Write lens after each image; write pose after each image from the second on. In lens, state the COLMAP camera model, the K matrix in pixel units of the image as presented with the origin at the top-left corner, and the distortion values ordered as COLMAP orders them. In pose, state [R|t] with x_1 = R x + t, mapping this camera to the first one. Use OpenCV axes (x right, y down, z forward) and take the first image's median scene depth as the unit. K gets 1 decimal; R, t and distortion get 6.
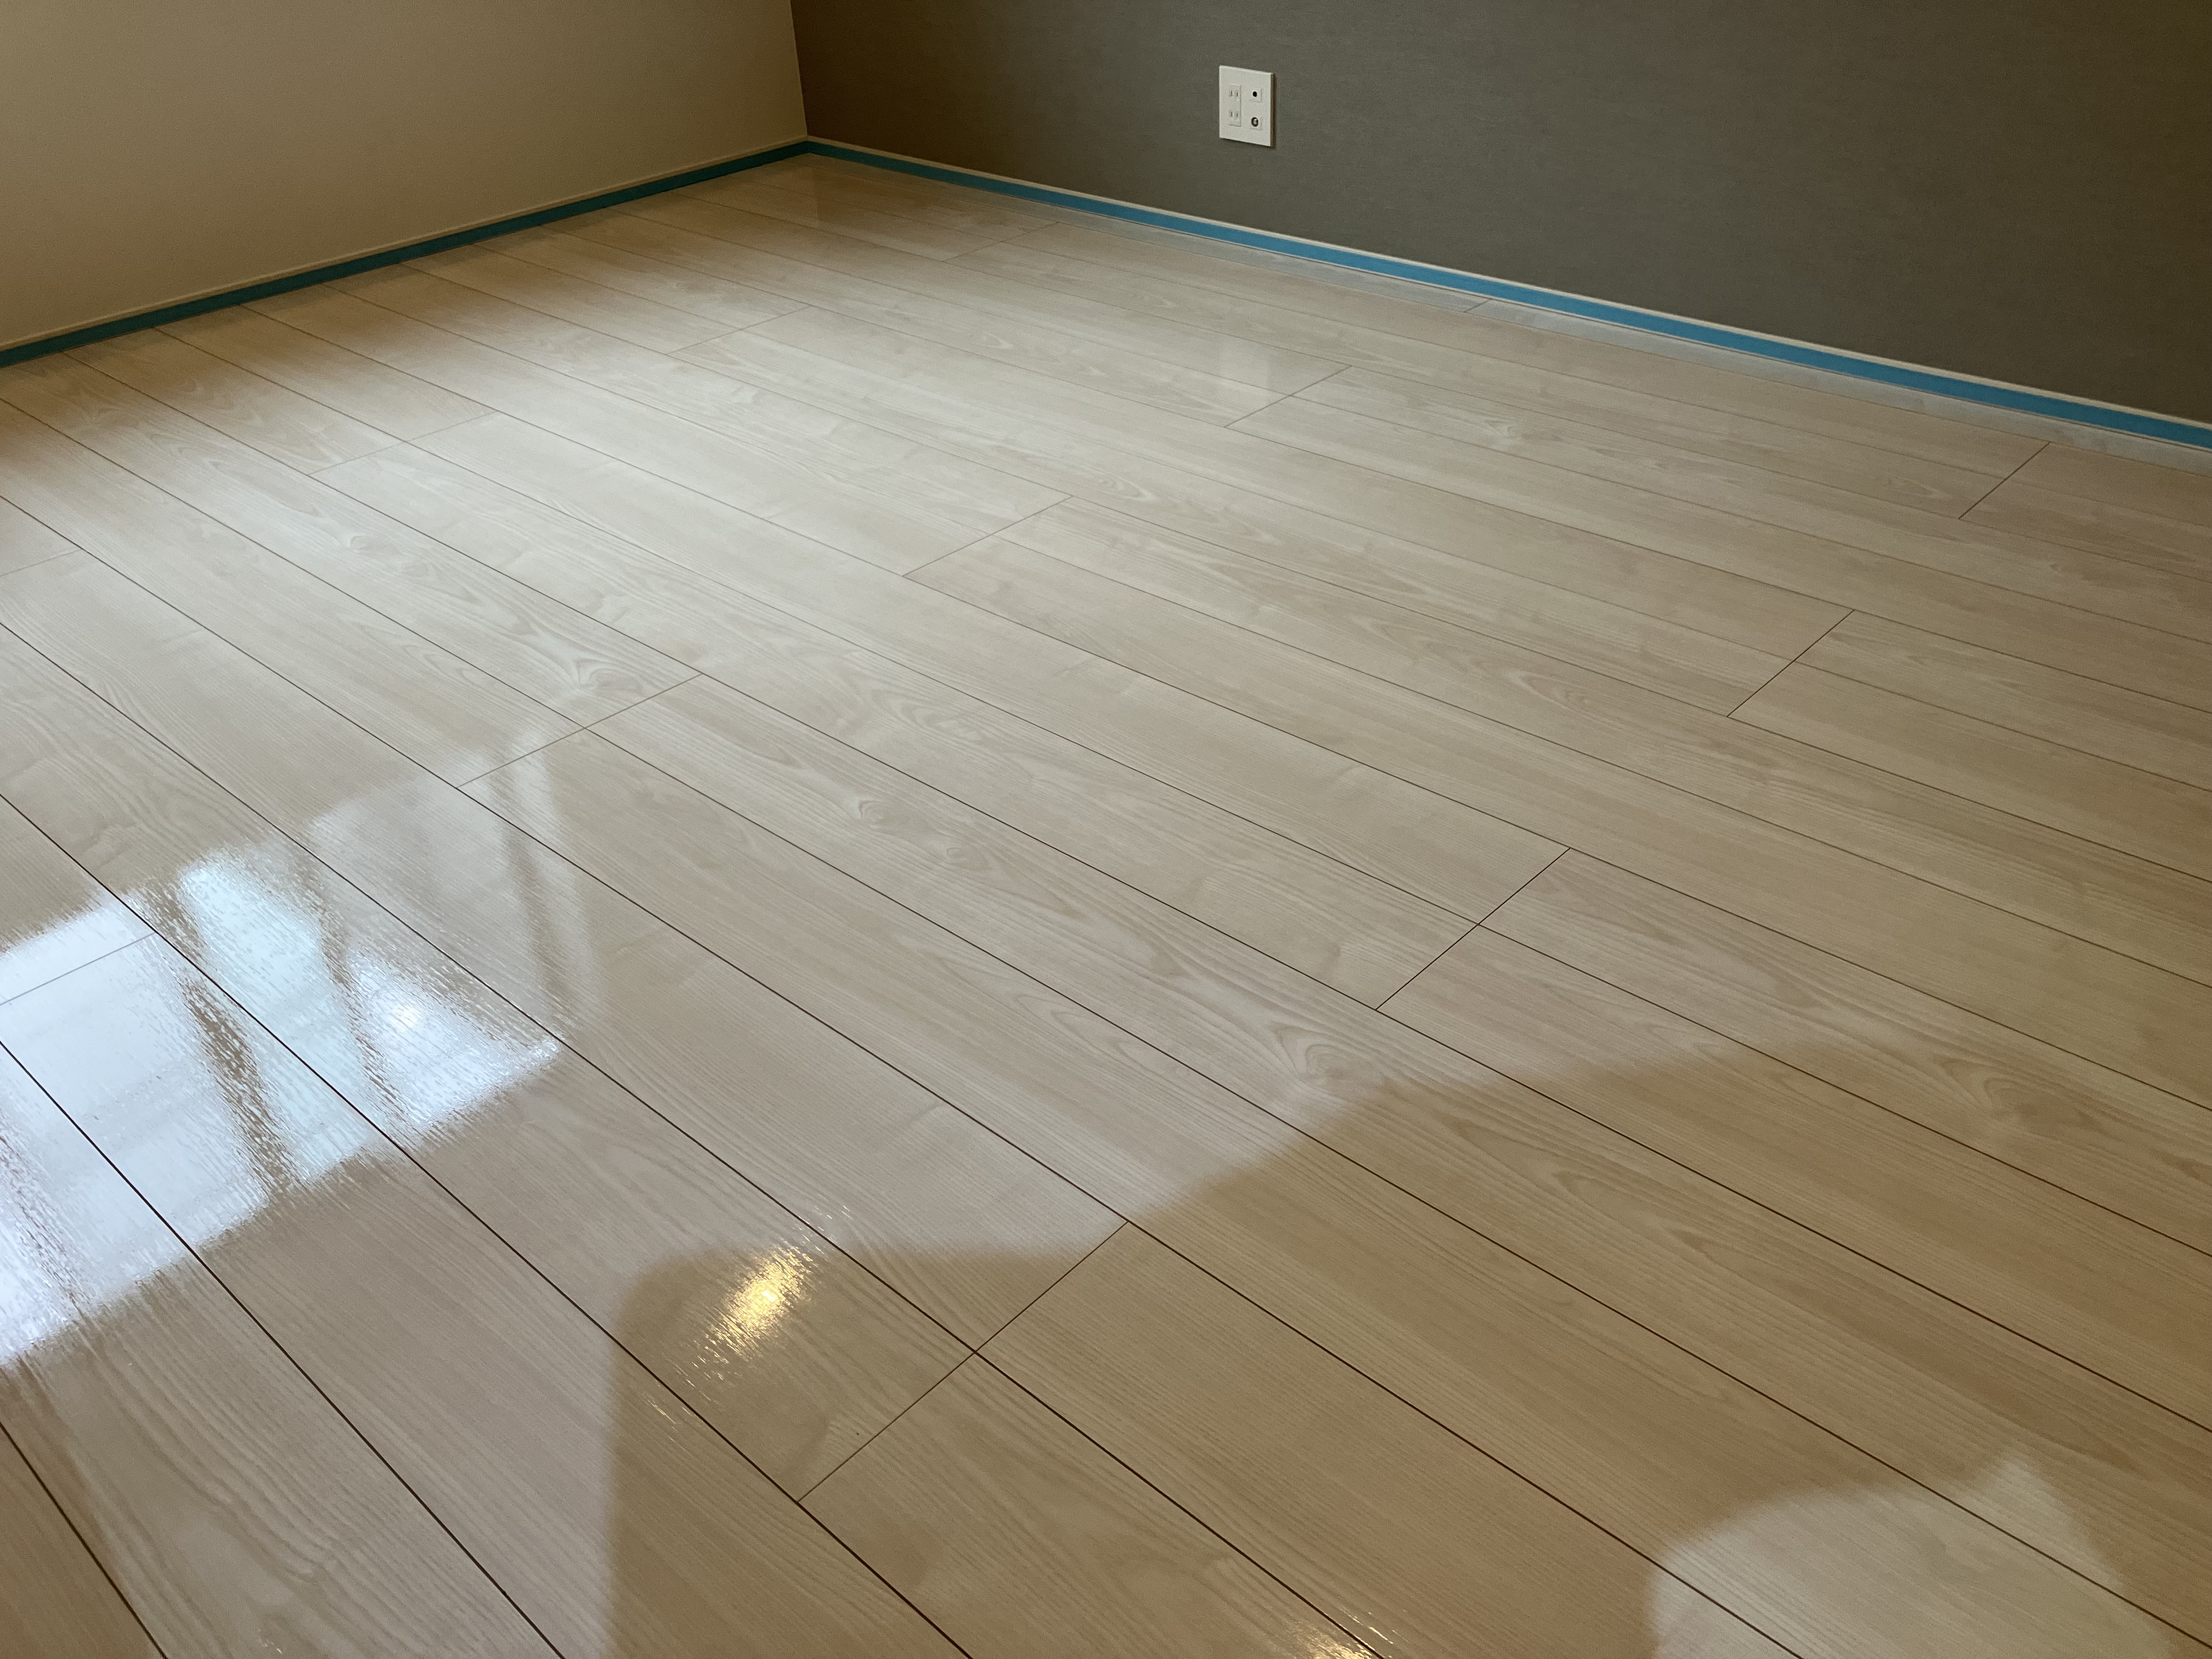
lens RADIAL K [[1829.3, 0, 1106.0], [0, 1829.3, 829.5], [0, 0, 1]] dist [0.012180, -0.007281]
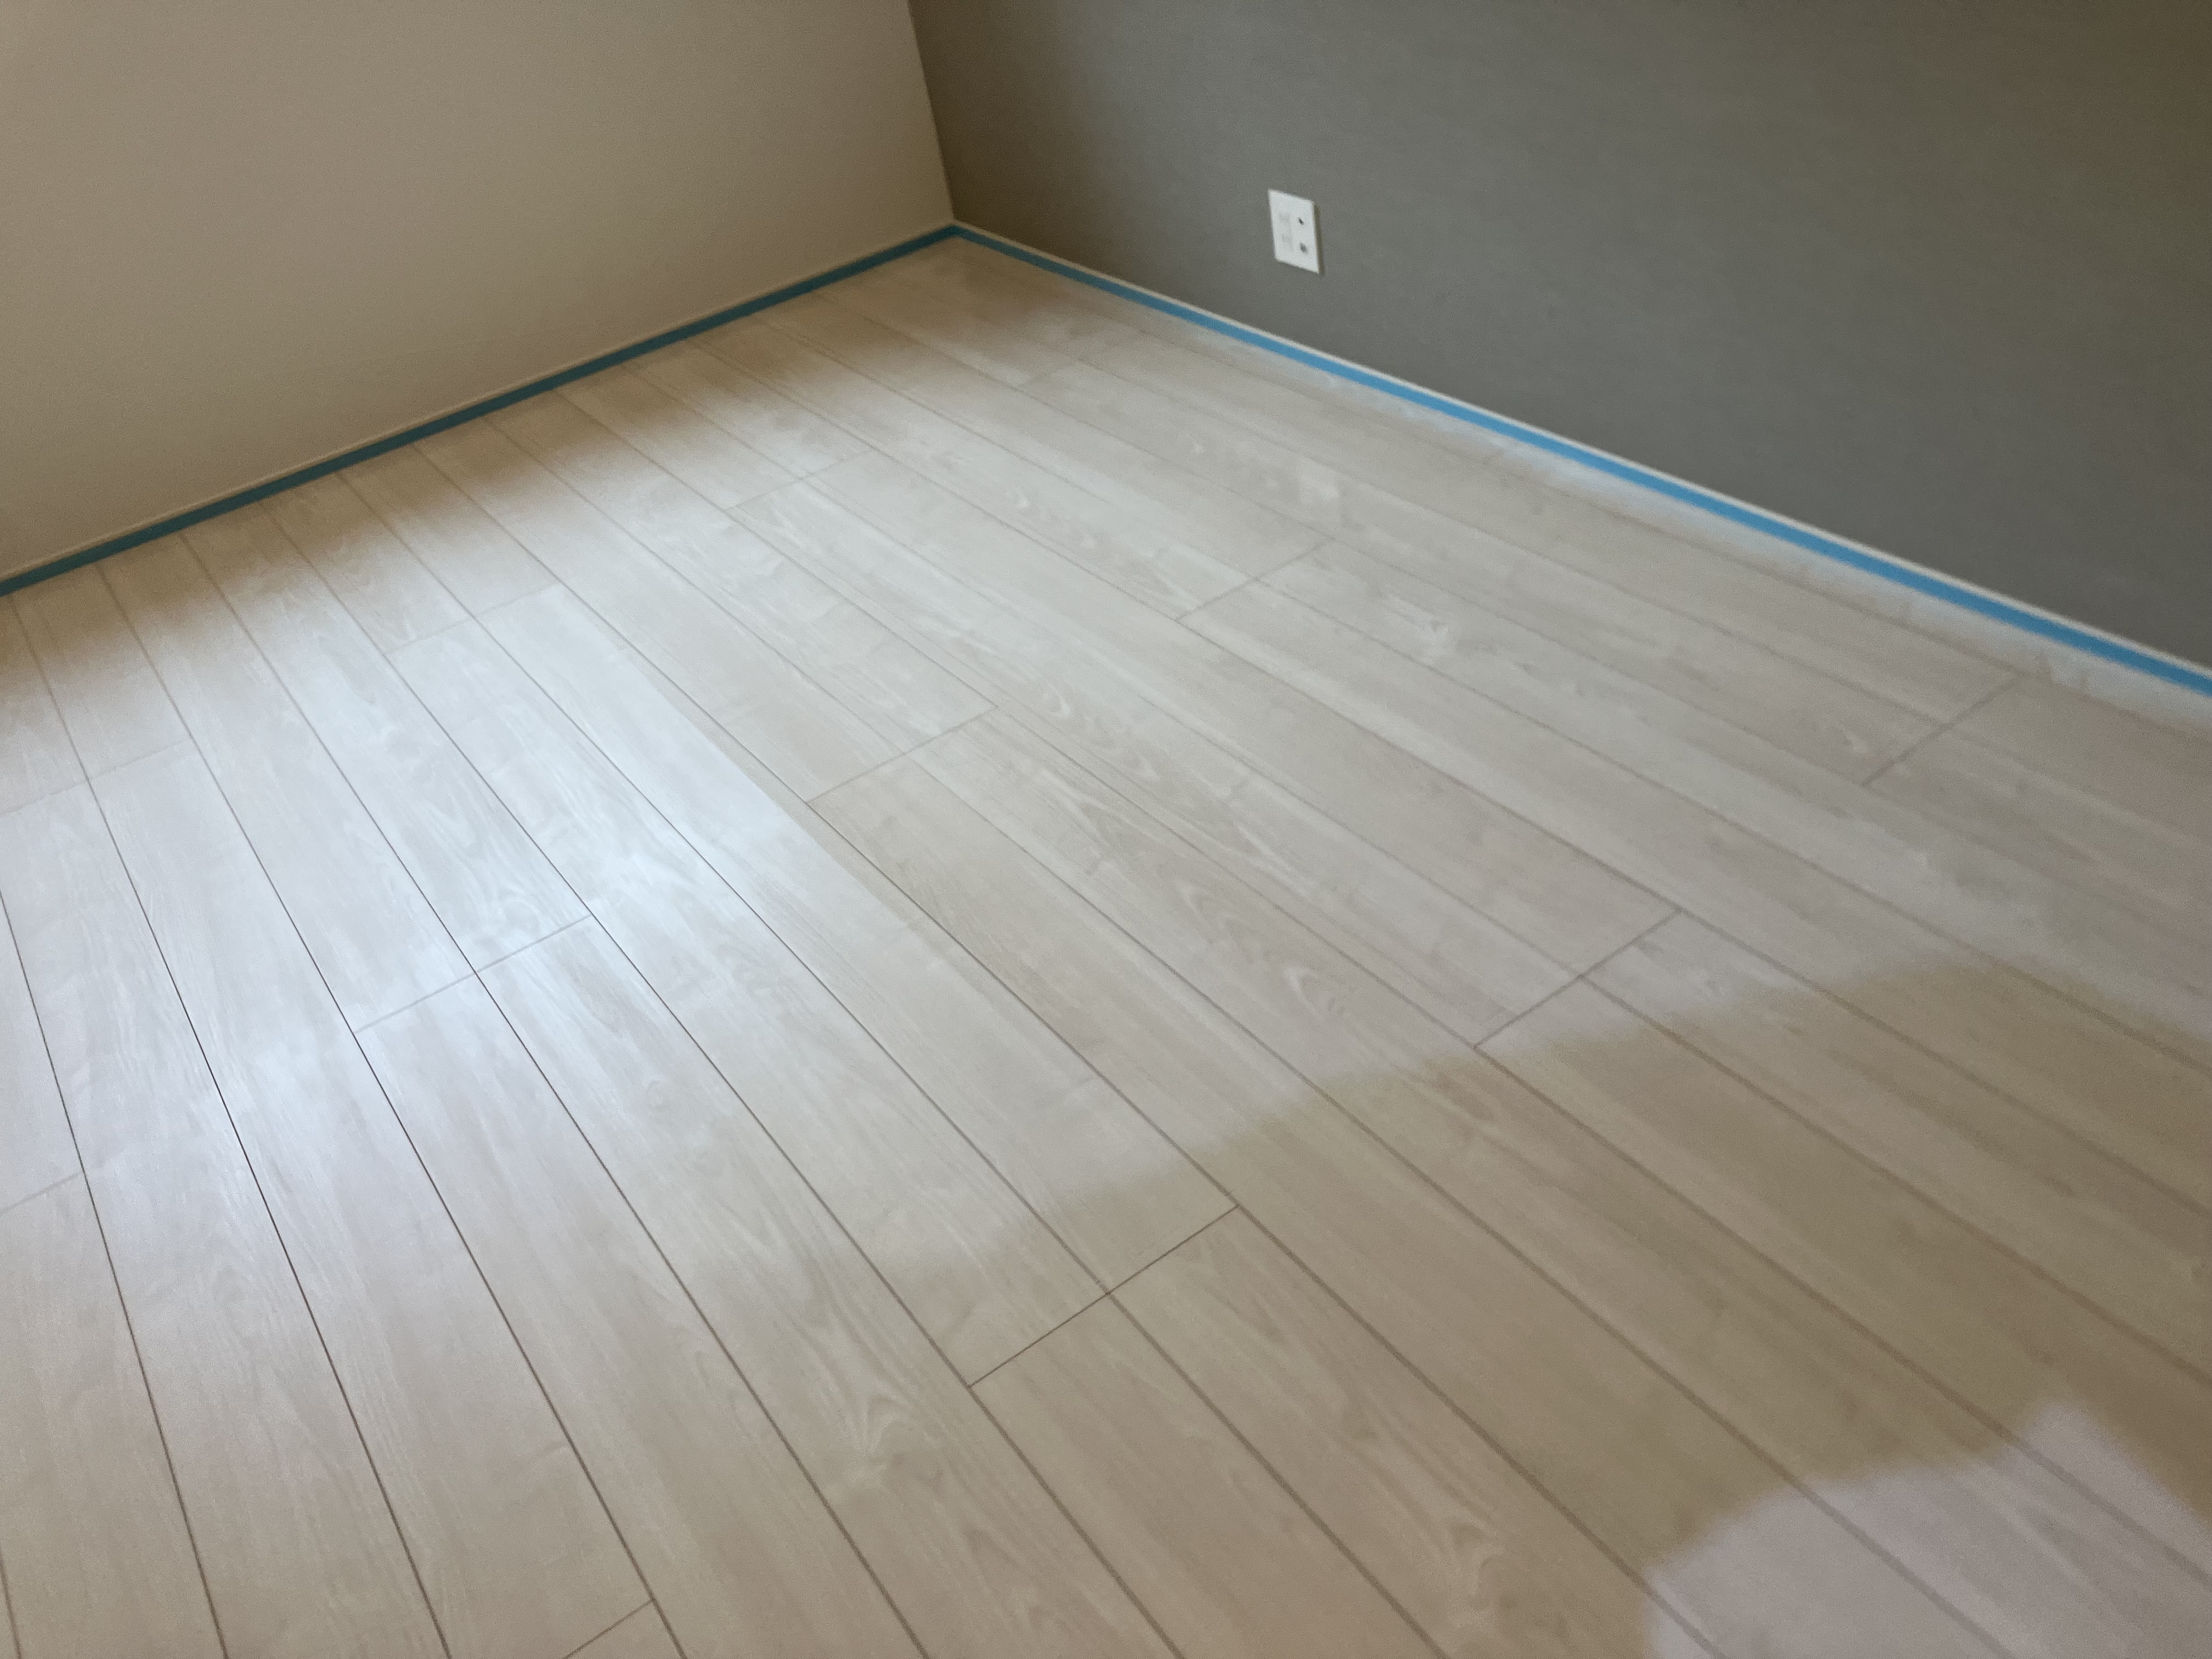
lens RADIAL K [[1829.3, 0, 1106.0], [0, 1829.3, 829.5], [0, 0, 1]] dist [0.012180, -0.007281]
pose [[0.968341, 0.038785, -0.246600, 0.286979], [-0.019731, 0.996658, 0.079274, -0.187772], [0.248851, -0.071898, 0.965870, 0.007460]]
